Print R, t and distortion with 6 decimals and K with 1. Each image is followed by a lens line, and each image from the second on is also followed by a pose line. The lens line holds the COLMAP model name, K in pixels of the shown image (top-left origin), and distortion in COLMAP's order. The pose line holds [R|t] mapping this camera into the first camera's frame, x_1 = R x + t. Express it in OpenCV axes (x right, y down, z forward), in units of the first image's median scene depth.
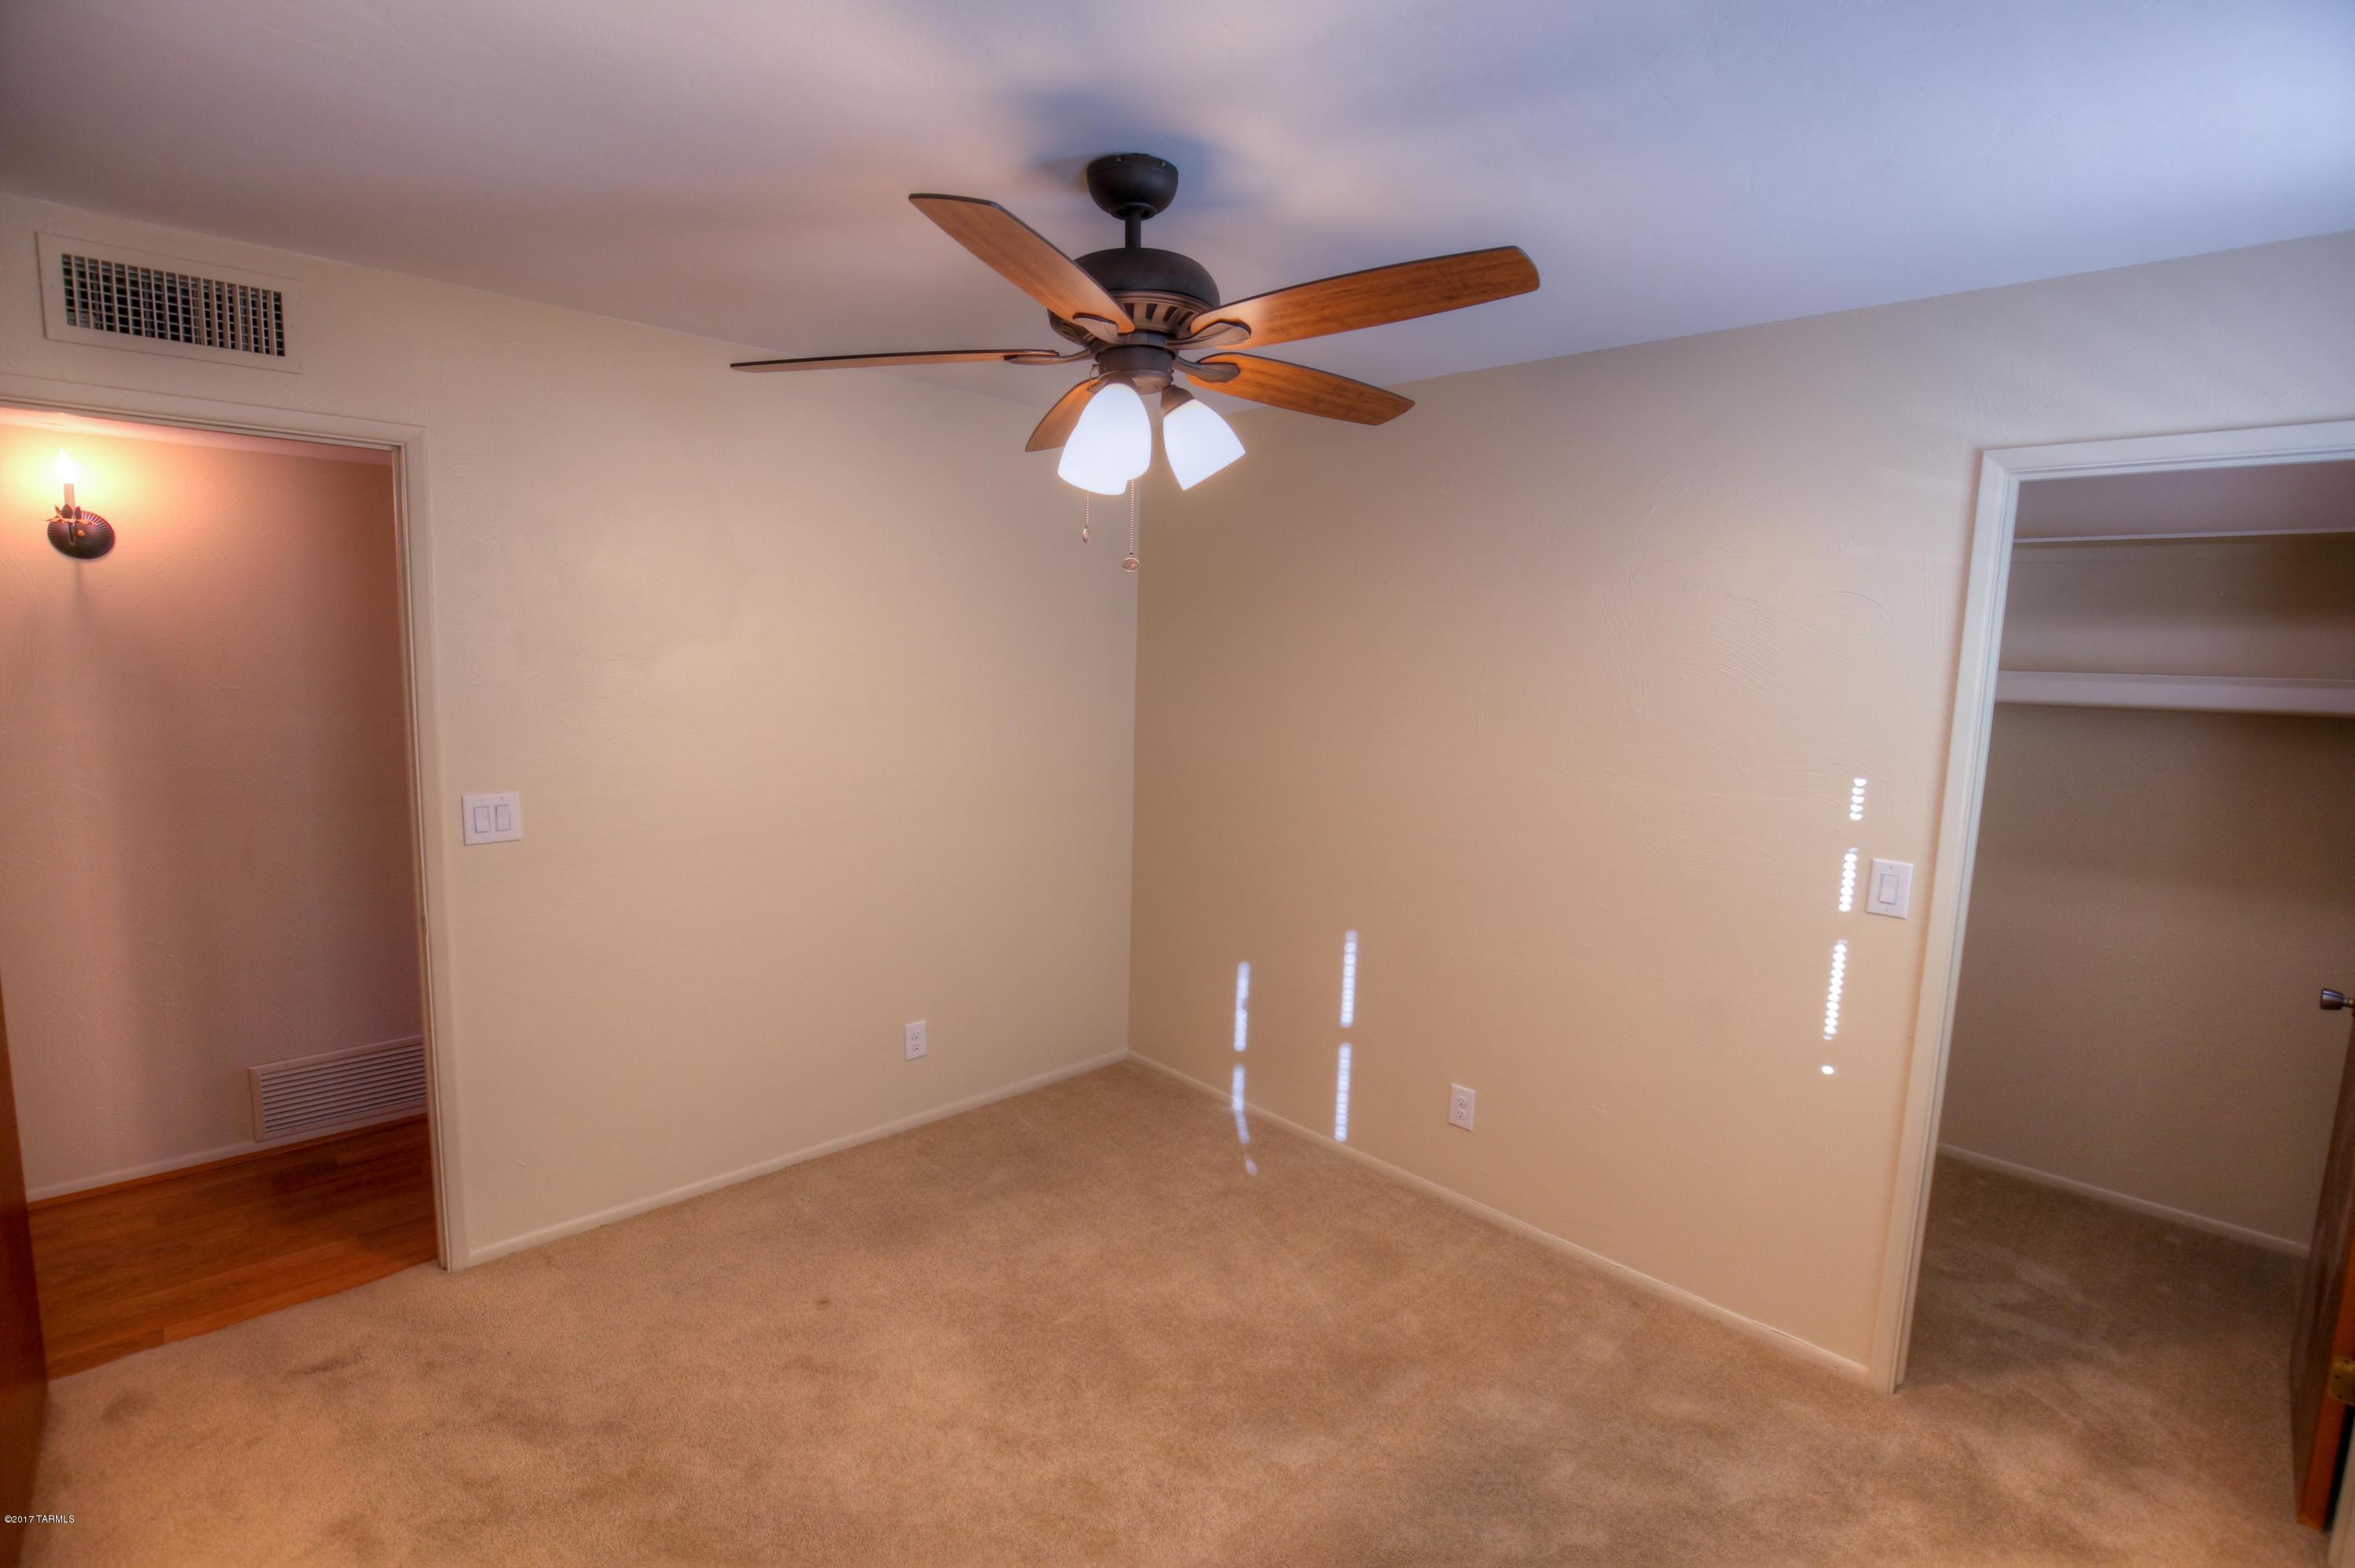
lens RADIAL K [[1095.4, 0, 1179.6], [0, 1095.4, 787.0], [0, 0, 1]] dist [-0.029807, 0.001230]
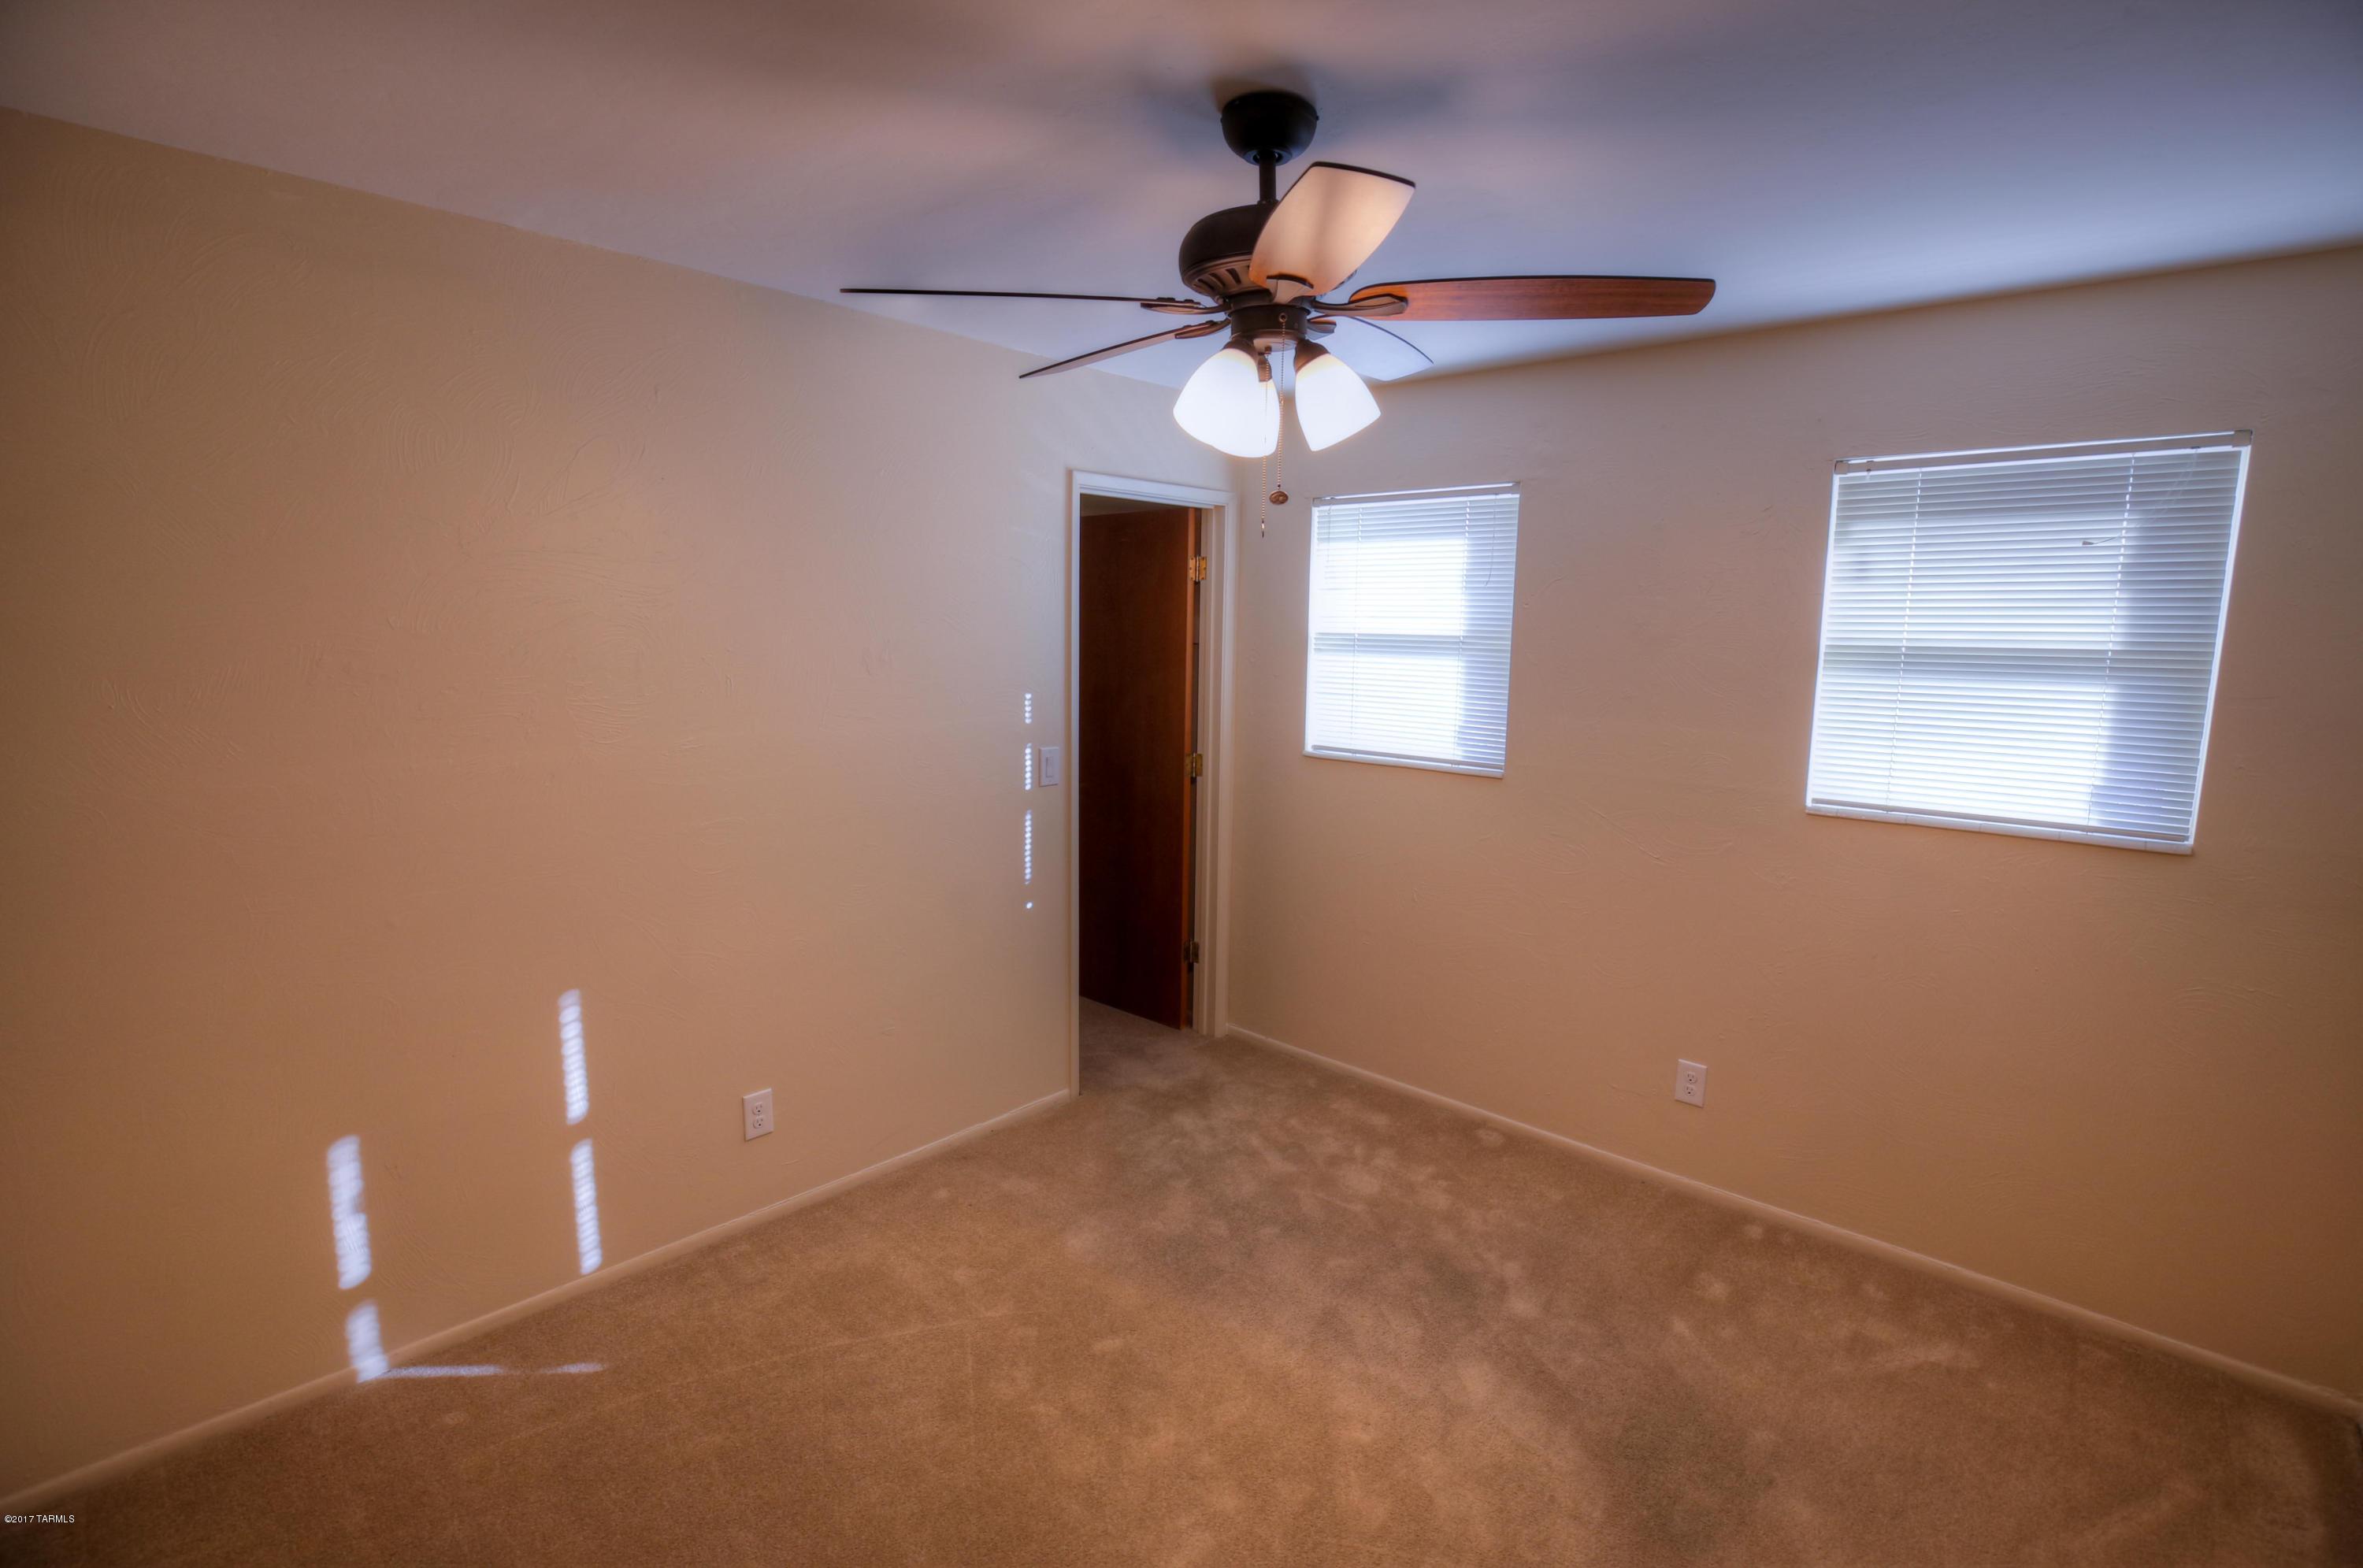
lens RADIAL K [[1099.1, 0, 1182.8], [0, 1099.1, 780.0], [0, 0, 1]] dist [-0.029807, 0.001230]
pose [[-0.061776, -0.169477, 0.983596, -0.695550], [0.112768, 0.977983, 0.175592, -0.109400], [-0.991699, 0.121765, -0.041305, 0.758854]]
